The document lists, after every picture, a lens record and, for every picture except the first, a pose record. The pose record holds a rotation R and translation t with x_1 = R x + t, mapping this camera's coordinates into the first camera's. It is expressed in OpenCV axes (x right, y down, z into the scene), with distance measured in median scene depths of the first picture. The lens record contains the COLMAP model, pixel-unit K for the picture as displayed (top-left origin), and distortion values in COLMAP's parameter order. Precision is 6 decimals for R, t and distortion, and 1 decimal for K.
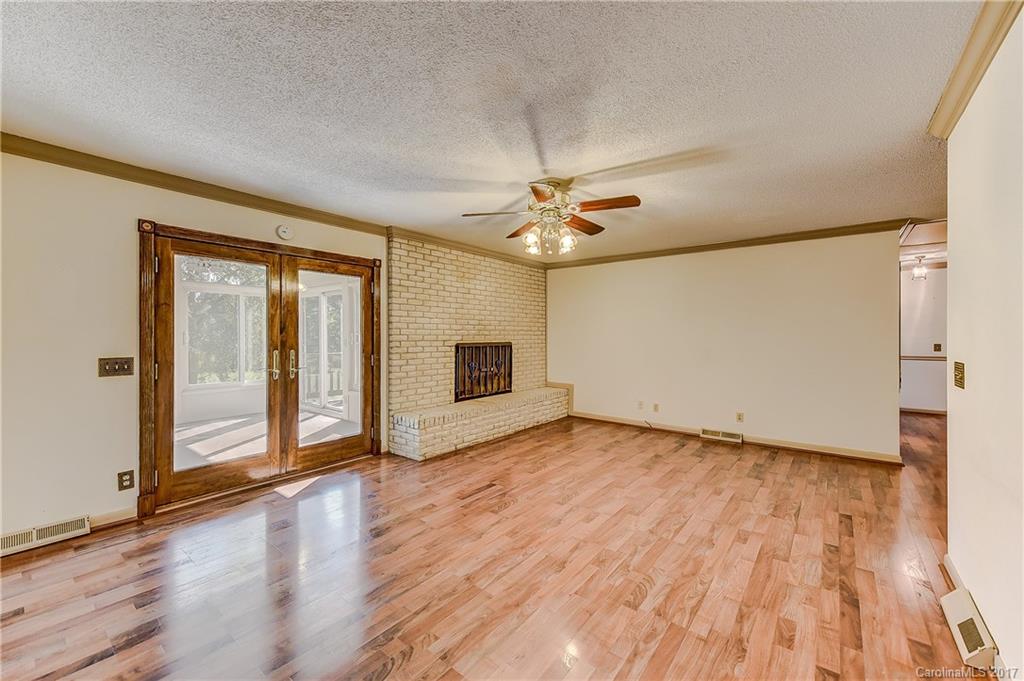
lens RADIAL K [[407.4, 0, 509.4], [0, 407.4, 334.5], [0, 0, 1]] dist [0.007789, -0.000006]
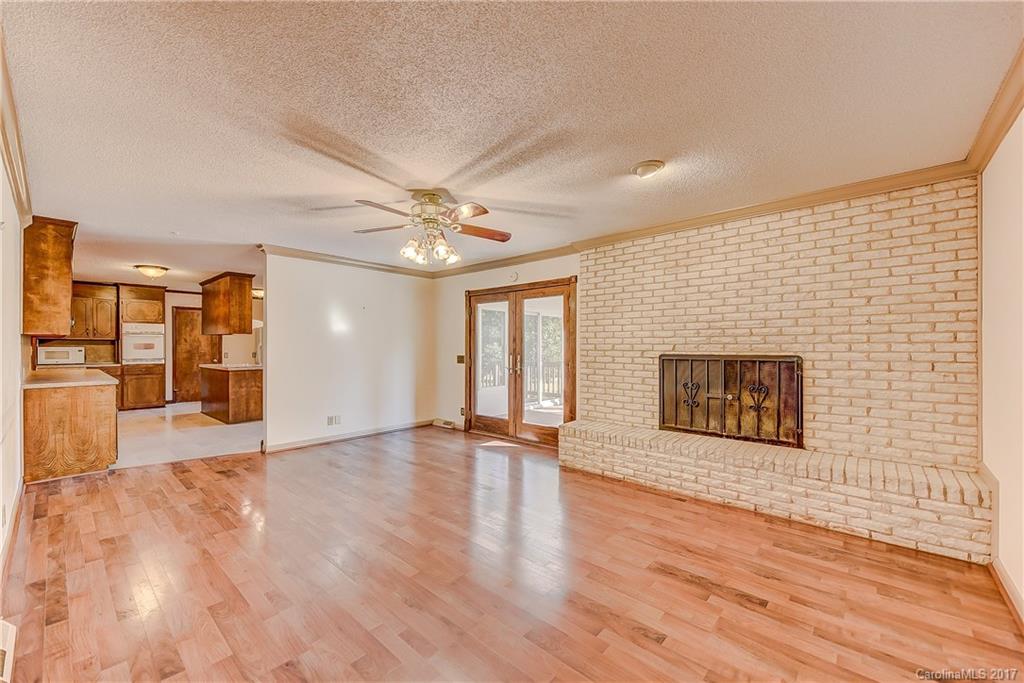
lens RADIAL K [[411.9, 0, 513.3], [0, 411.9, 347.5], [0, 0, 1]] dist [0.002335, 0.000128]
pose [[-0.056614, 0.002000, -0.998394, 0.801619], [0.002018, 0.999996, 0.001889, 0.007279], [0.998394, -0.001908, -0.056618, 0.900531]]
